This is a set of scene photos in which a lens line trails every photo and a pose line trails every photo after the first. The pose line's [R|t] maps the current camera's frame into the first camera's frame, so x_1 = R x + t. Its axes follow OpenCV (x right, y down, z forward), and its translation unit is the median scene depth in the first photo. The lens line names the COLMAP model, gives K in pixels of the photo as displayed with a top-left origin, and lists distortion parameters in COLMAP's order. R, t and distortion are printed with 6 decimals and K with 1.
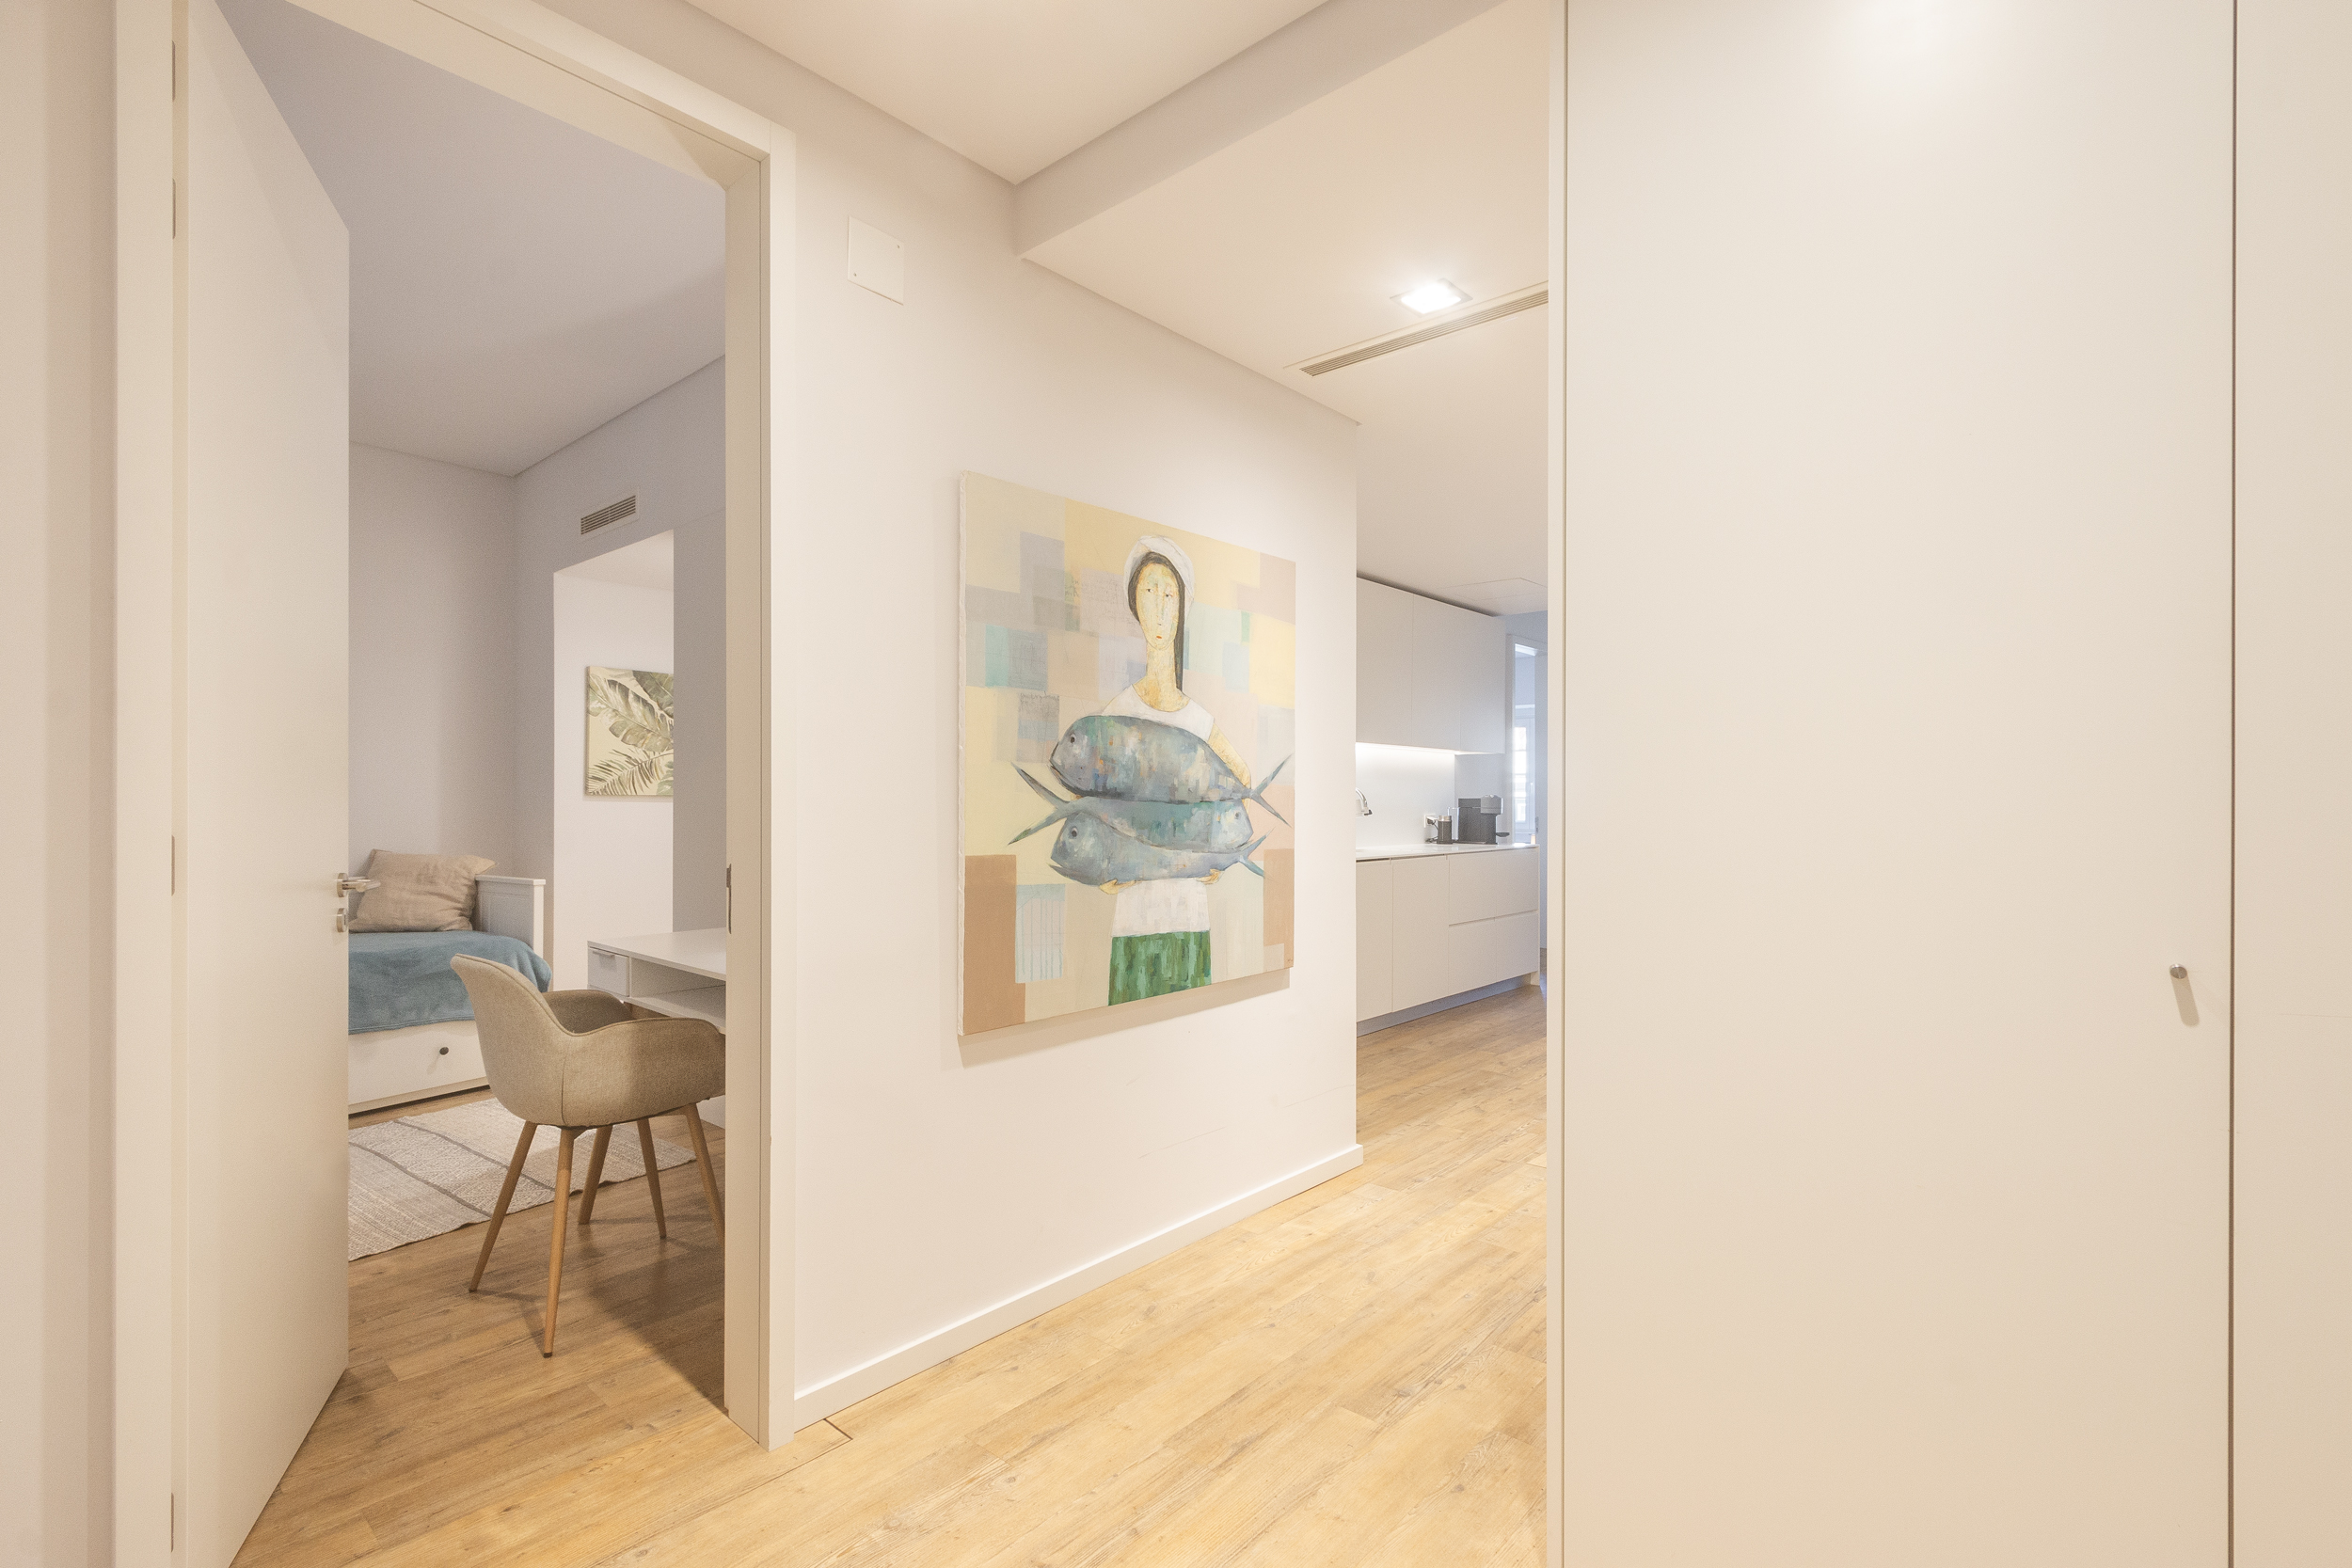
lens RADIAL K [[1066.2, 0, 1189.6], [0, 1066.2, 795.1], [0, 0, 1]] dist [0.005767, -0.001202]
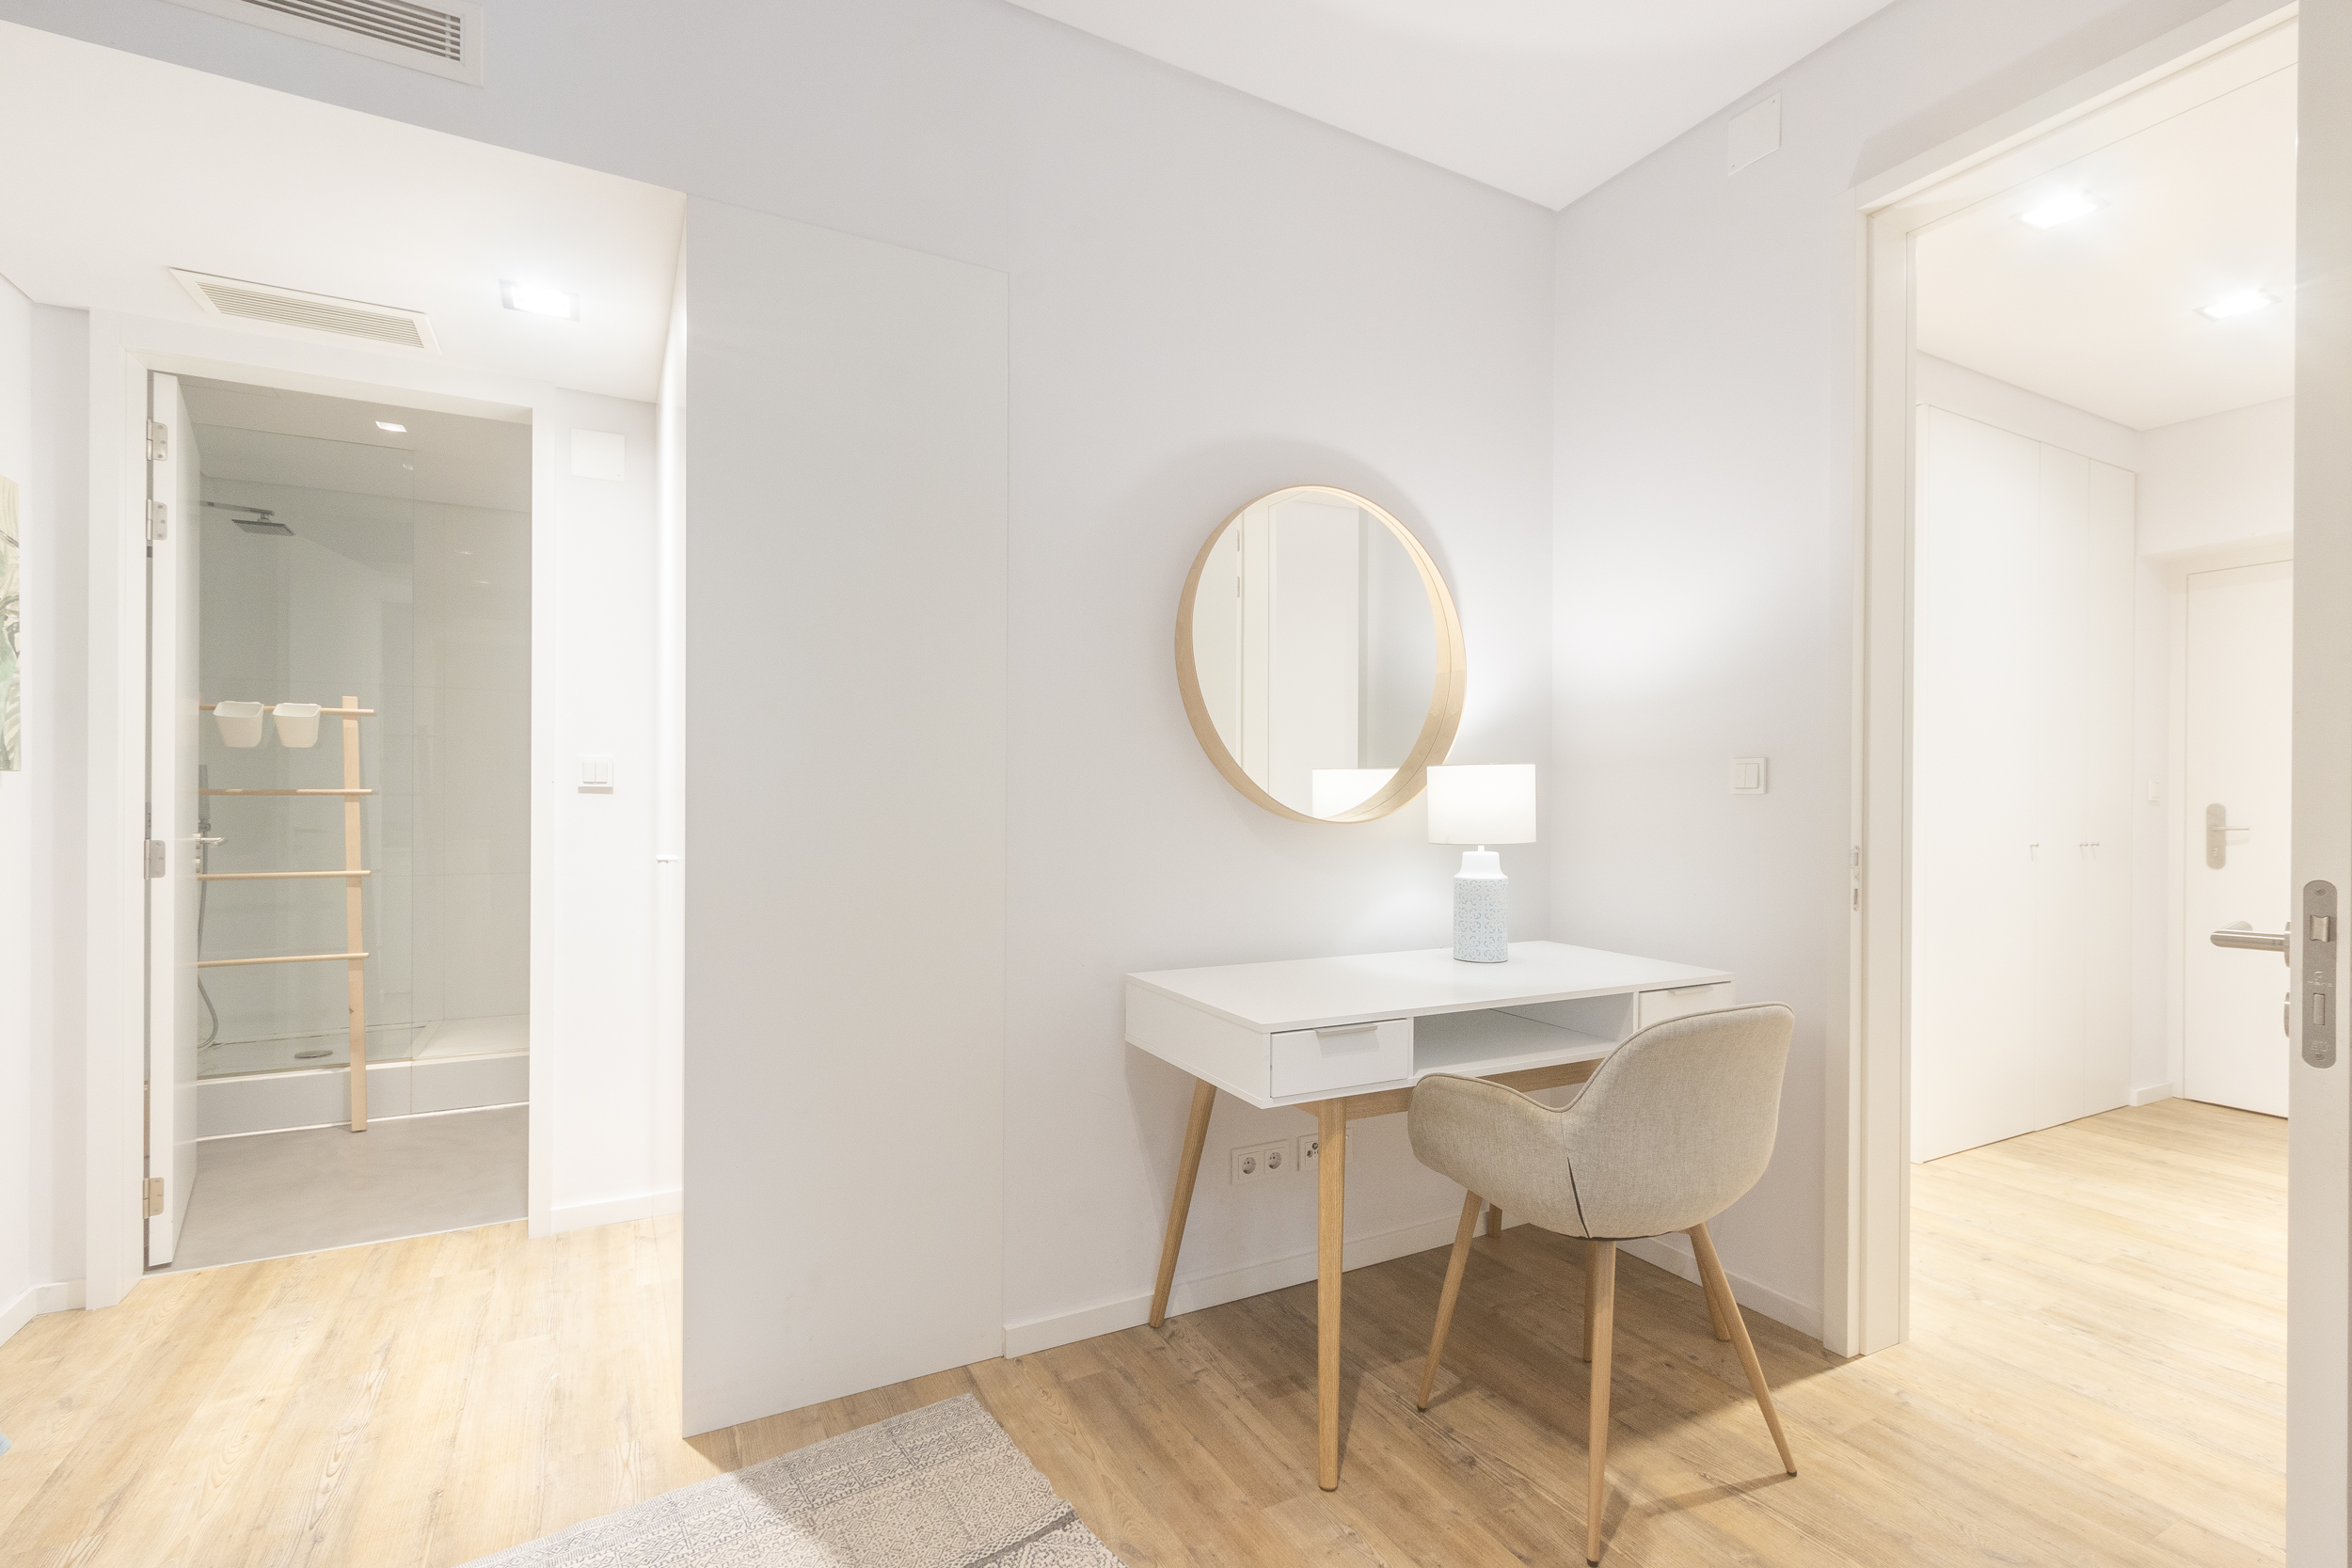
lens RADIAL K [[1066.2, 0, 1172.4], [0, 1066.2, 789.7], [0, 0, 1]] dist [0.005767, -0.001202]
pose [[0.355647, -0.001321, 0.934619, -1.303235], [-0.008552, 0.999953, 0.004668, 0.001852], [-0.934581, -0.009653, 0.355619, 0.976576]]
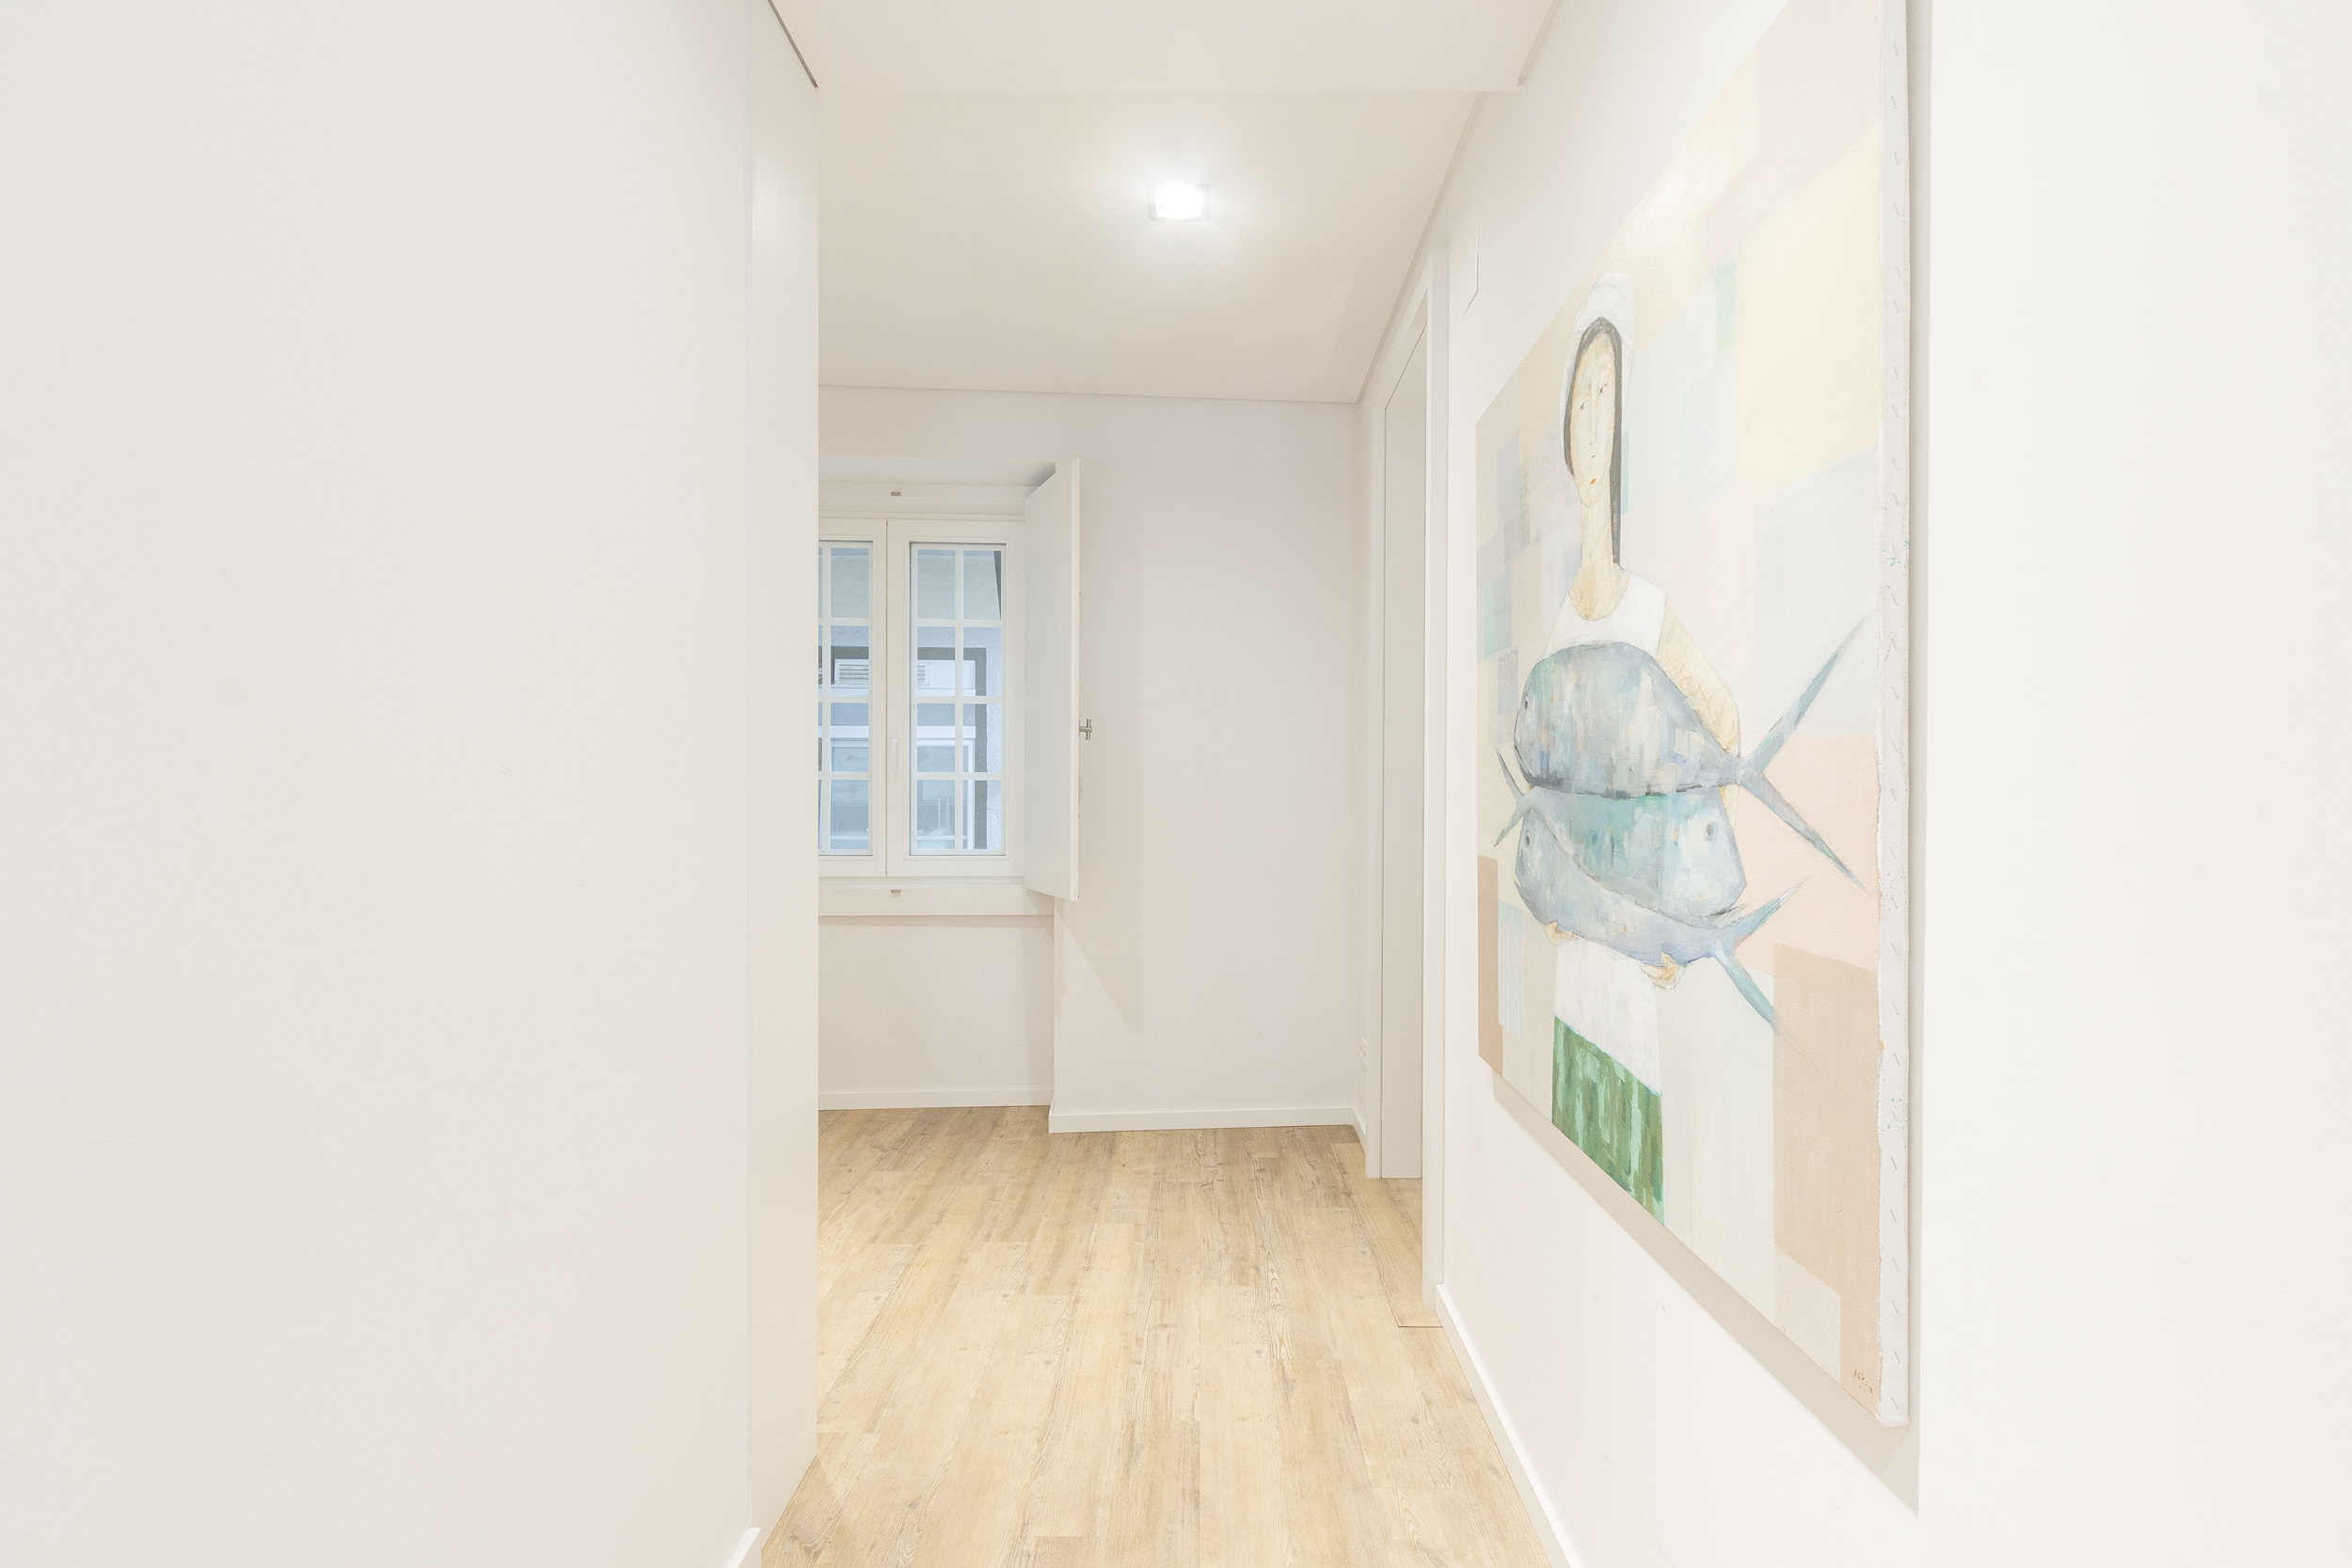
lens RADIAL K [[1066.2, 0, 1187.3], [0, 1066.2, 780.4], [0, 0, 1]] dist [0.005767, -0.001202]
pose [[-0.760585, -0.008946, -0.649177, 0.476697], [0.002627, 0.999854, -0.016855, 0.008022], [0.649233, -0.014525, -0.760451, 1.301347]]
